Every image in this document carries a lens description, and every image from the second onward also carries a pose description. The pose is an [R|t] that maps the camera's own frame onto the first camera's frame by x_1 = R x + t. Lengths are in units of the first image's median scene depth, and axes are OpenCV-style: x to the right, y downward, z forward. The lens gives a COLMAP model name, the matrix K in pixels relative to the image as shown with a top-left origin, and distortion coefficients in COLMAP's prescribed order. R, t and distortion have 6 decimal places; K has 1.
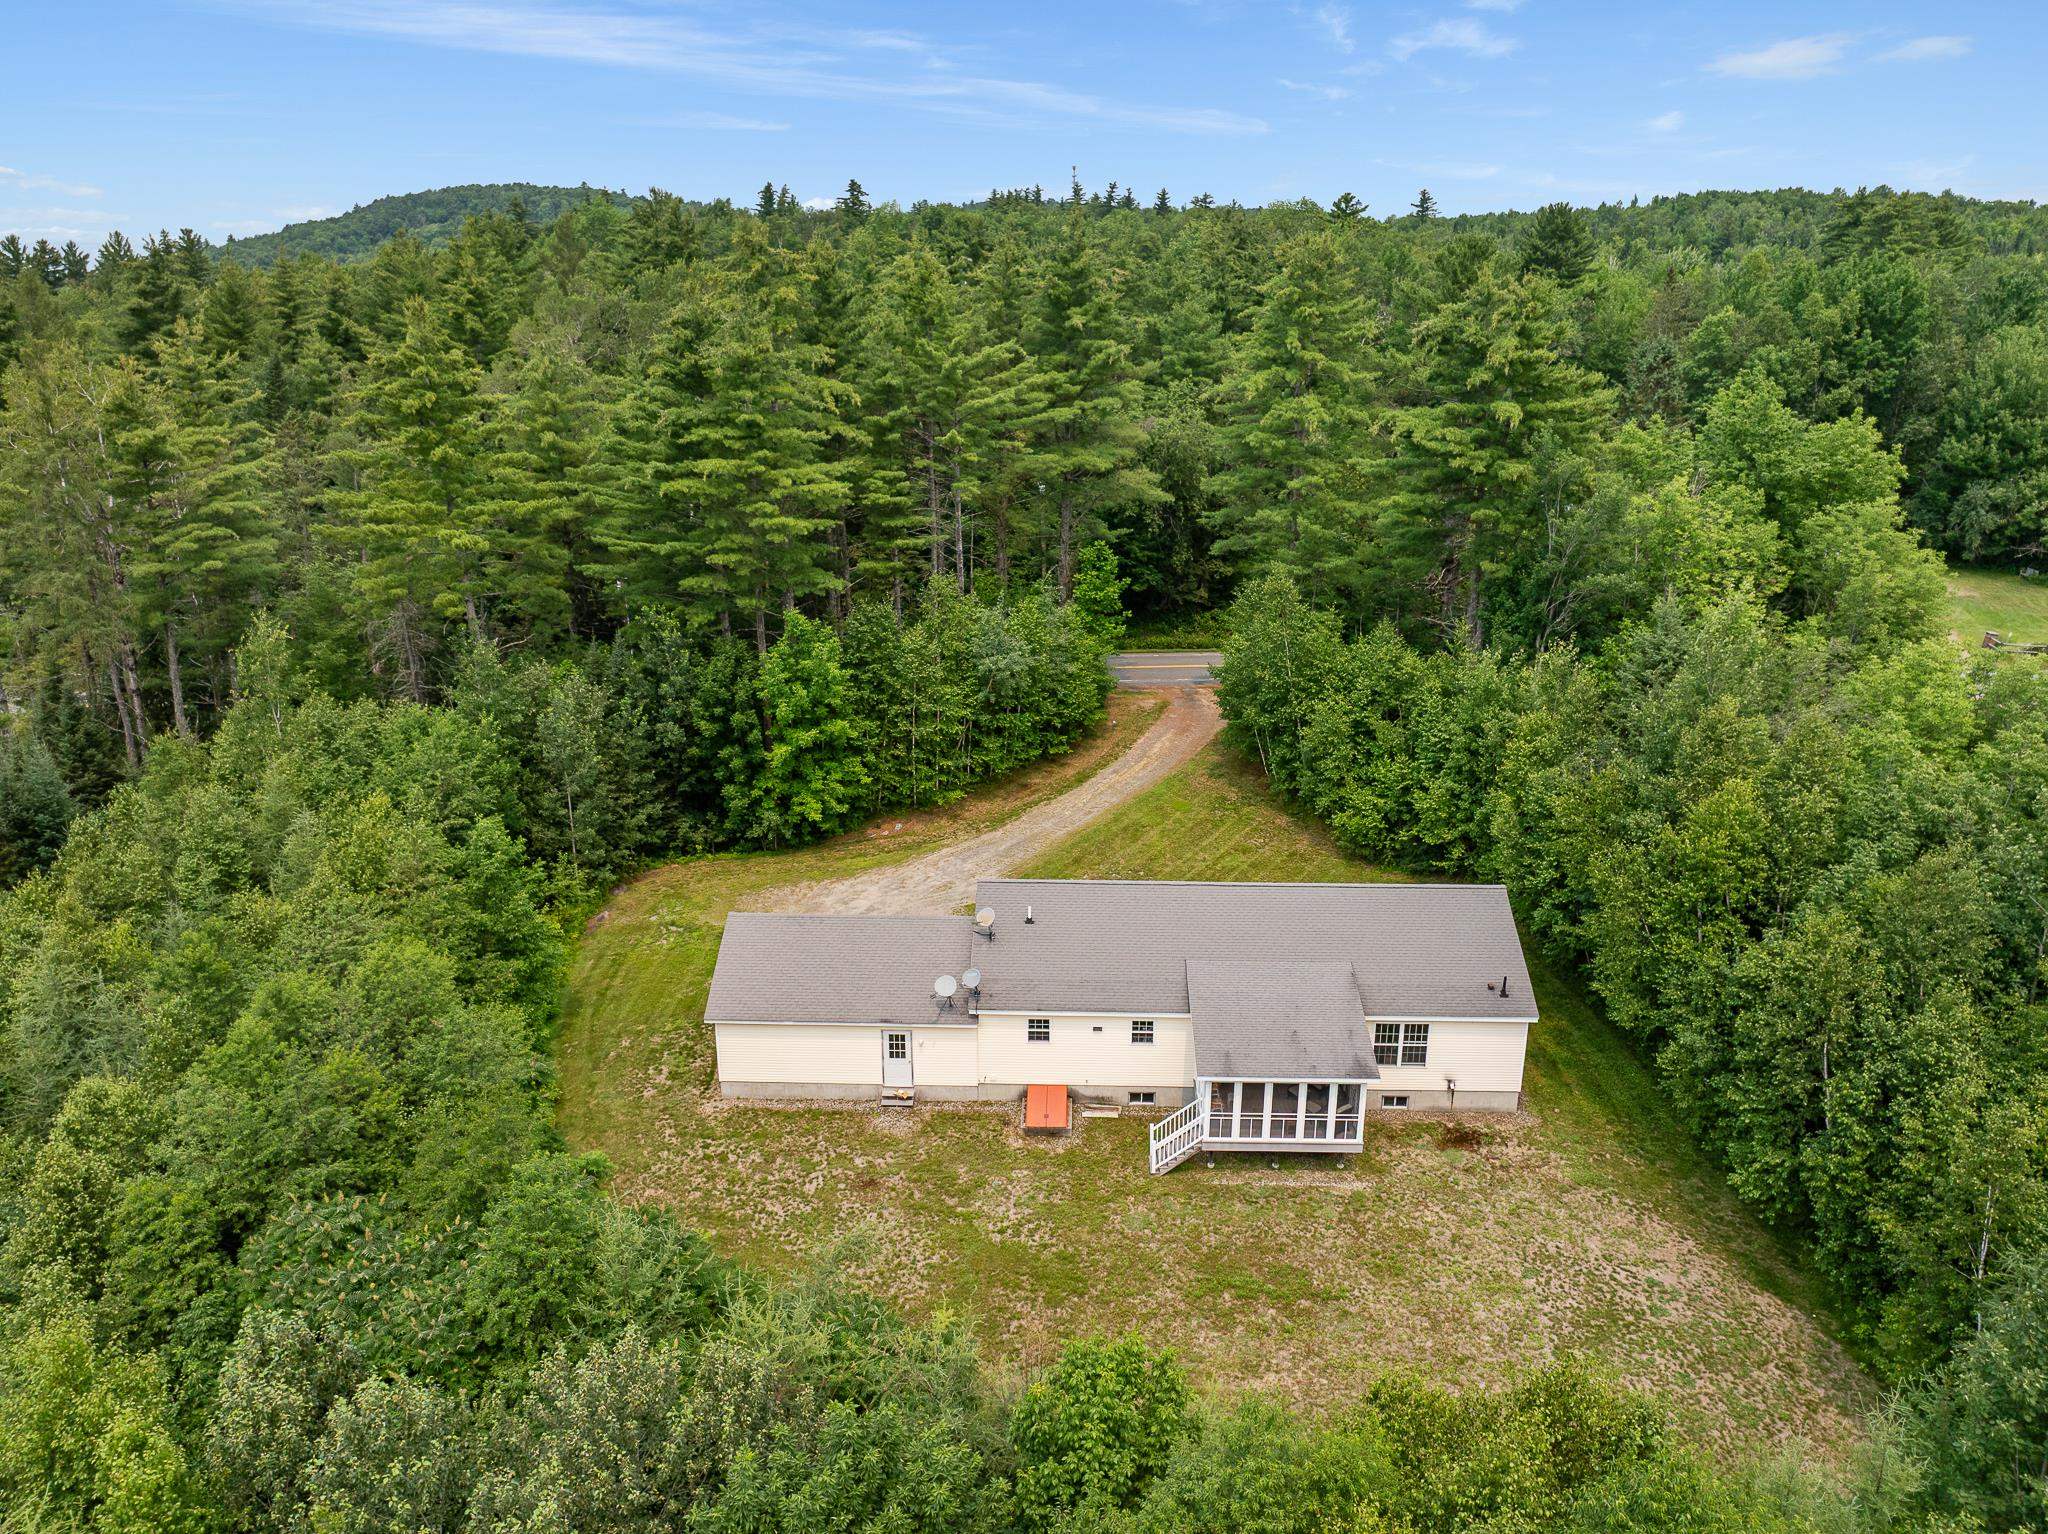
lens RADIAL K [[1452.3, 0, 1033.8], [0, 1452.3, 745.2], [0, 0, 1]] dist [-0.009016, -0.051413]
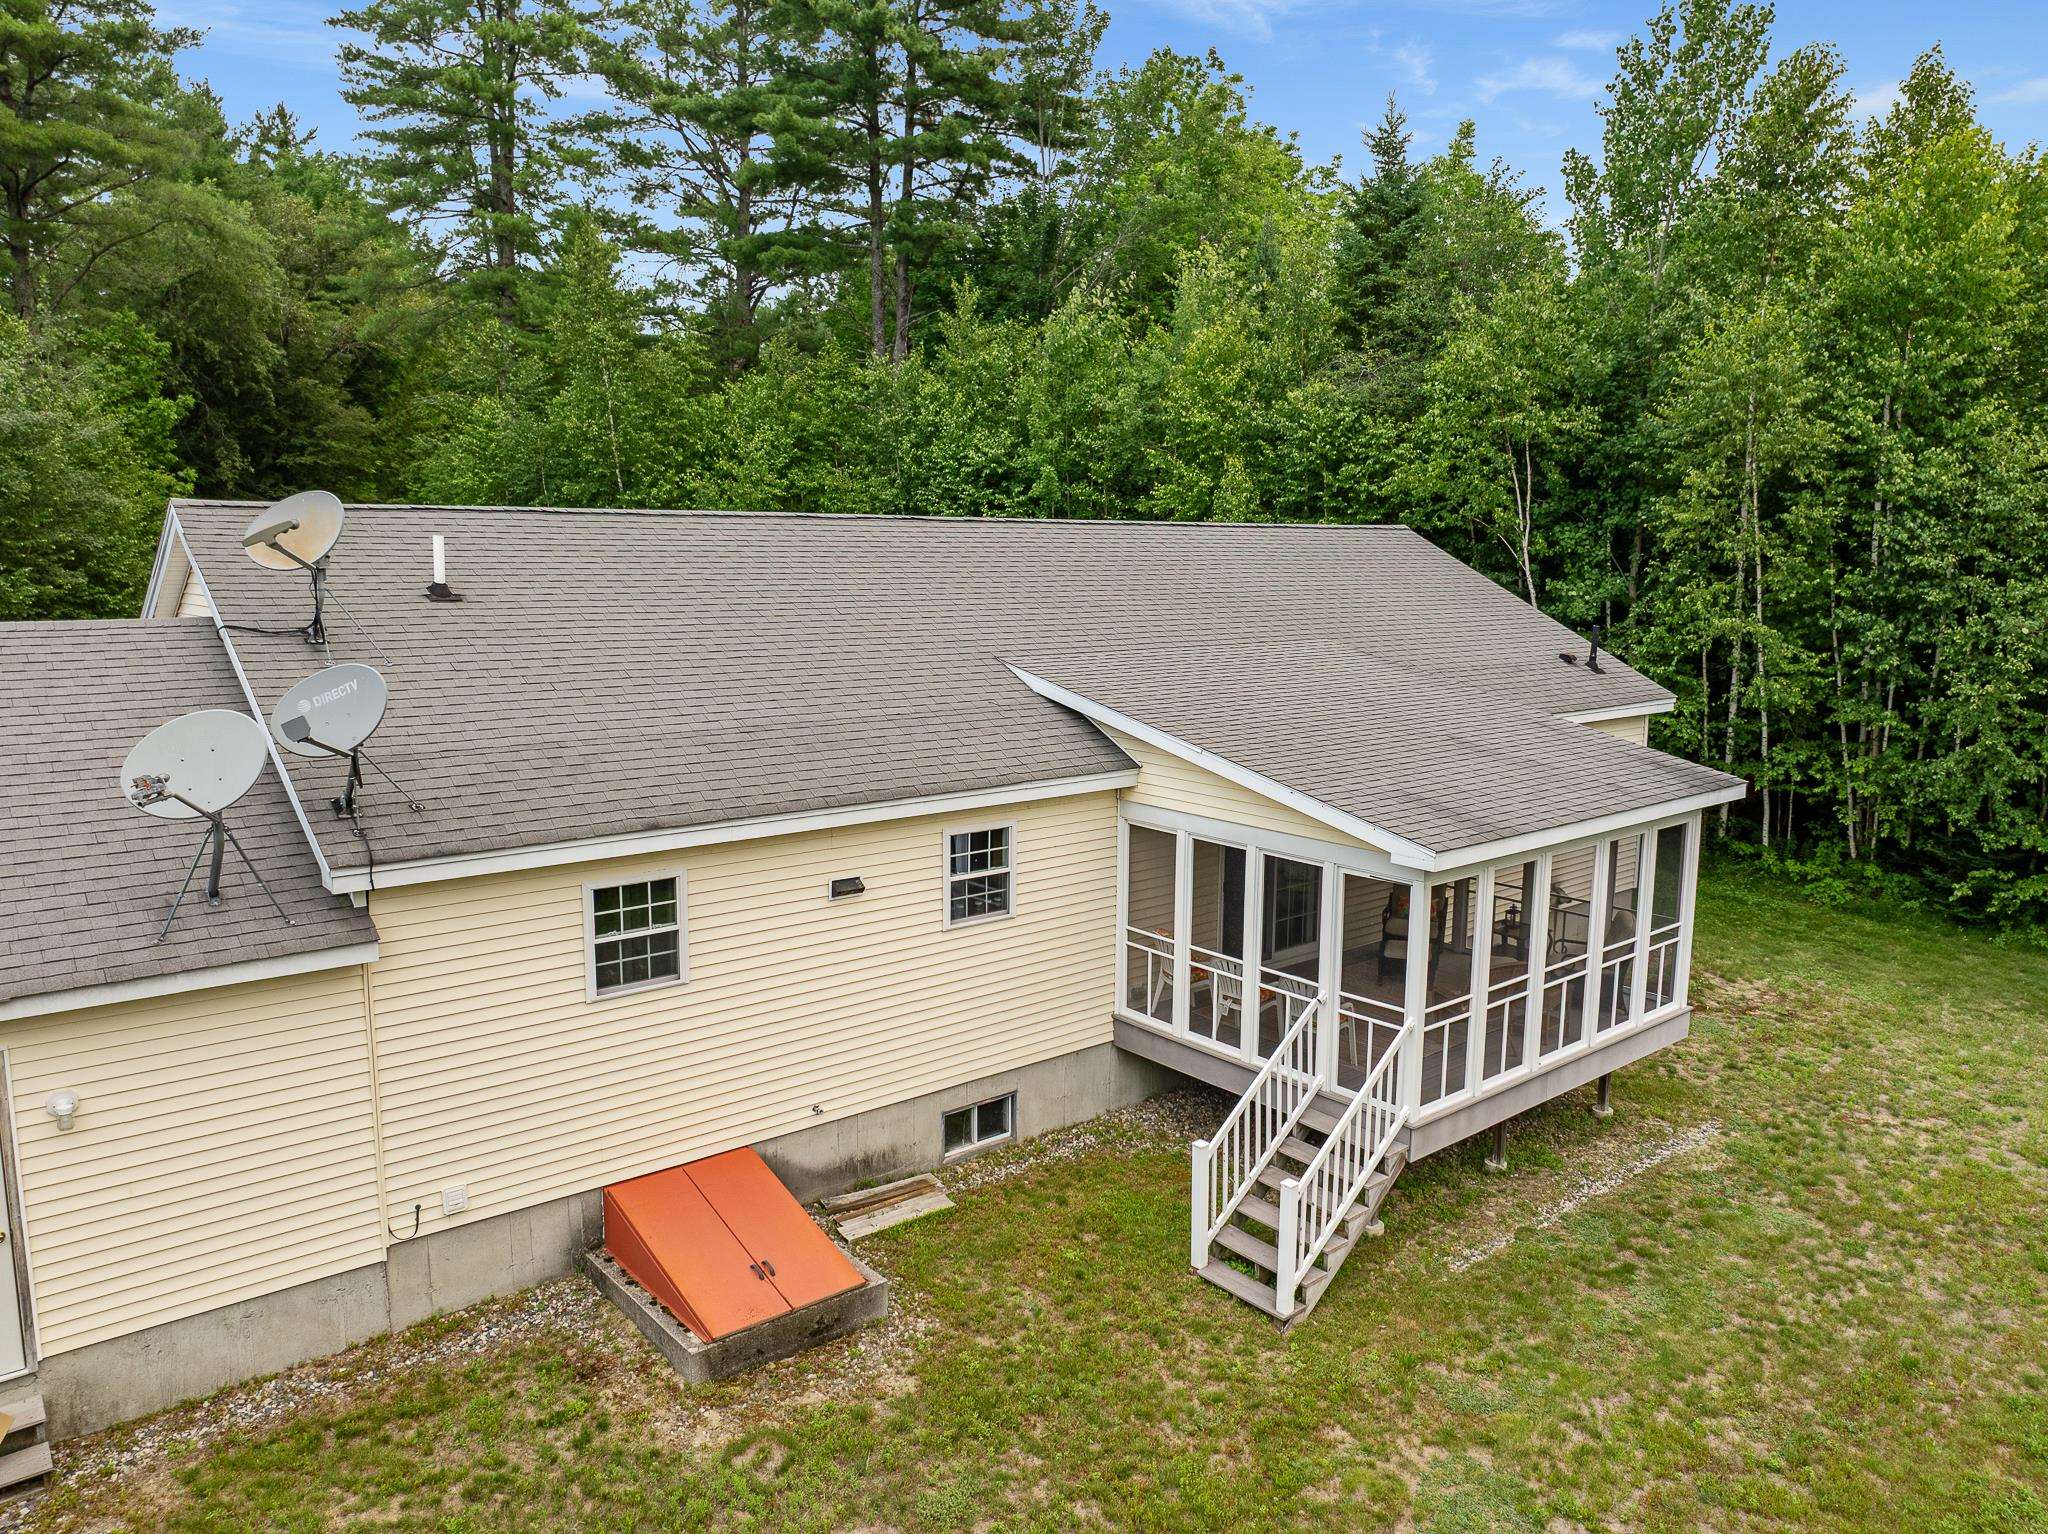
lens RADIAL K [[1443.4, 0, 1024.0], [0, 1443.4, 767.0], [0, 0, 1]] dist [-0.035556, -0.002561]
pose [[0.750558, -0.096448, 0.653728, -0.100504], [0.190037, 0.979003, -0.073749, 0.199334], [-0.632889, 0.179585, 0.753127, 0.777802]]
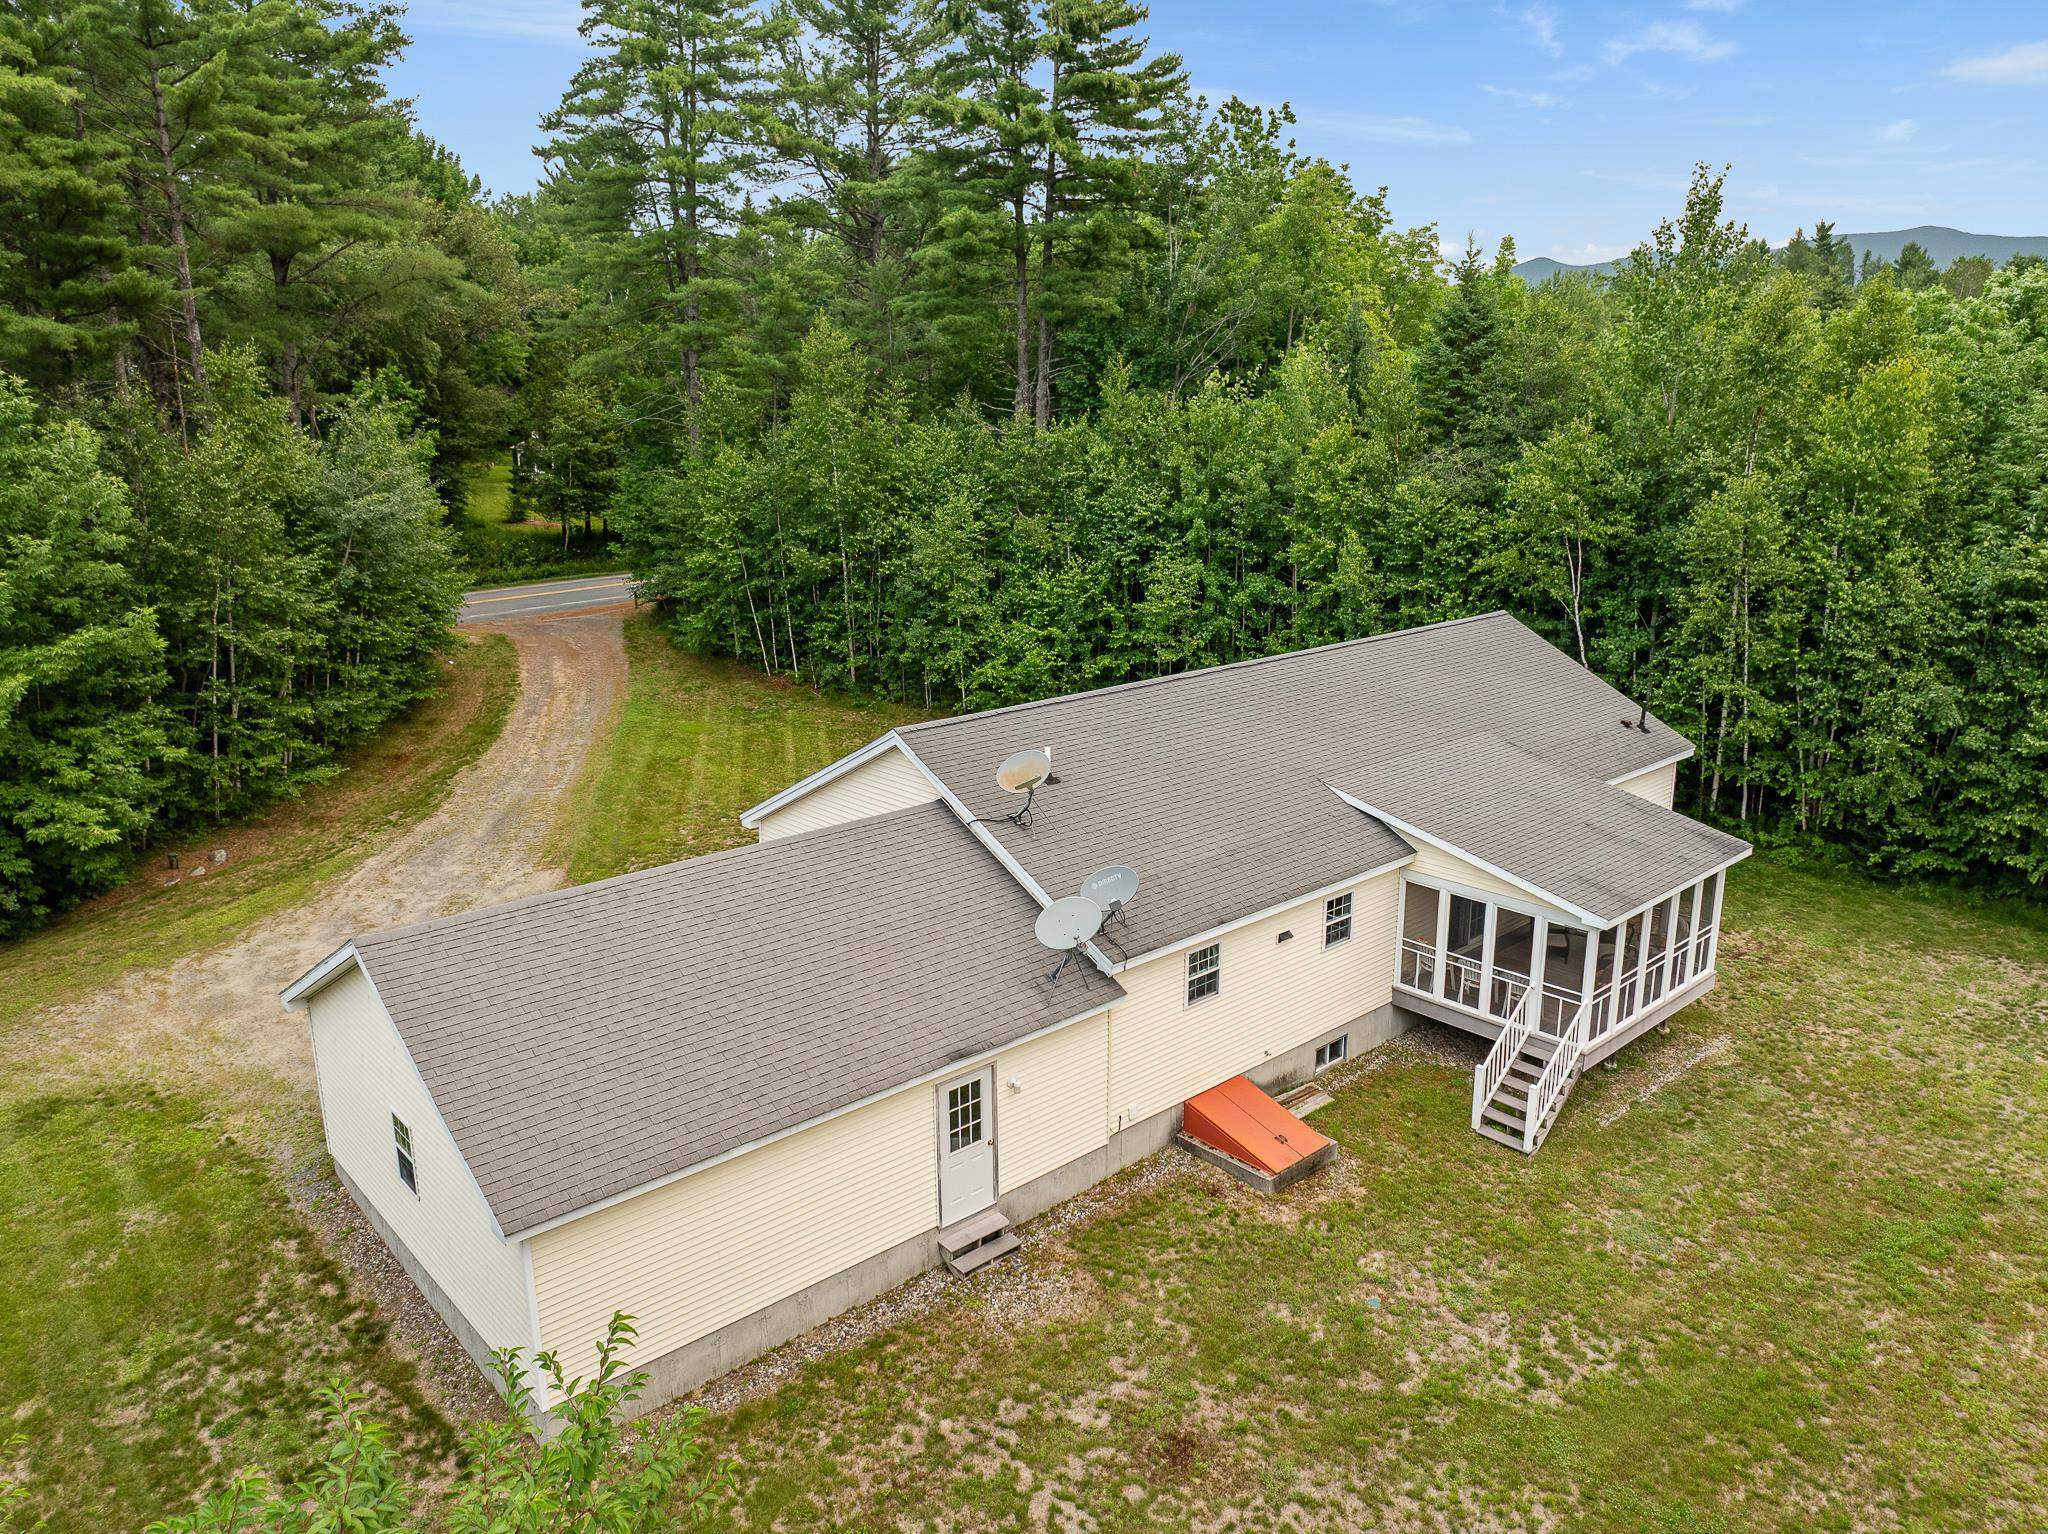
lens RADIAL K [[1452.3, 0, 1033.8], [0, 1452.3, 745.2], [0, 0, 1]] dist [-0.009016, -0.051413]
pose [[0.718680, -0.169149, 0.674454, -0.336618], [0.211654, 0.977149, 0.019530, 0.104731], [-0.662346, 0.128716, 0.738058, 0.684771]]
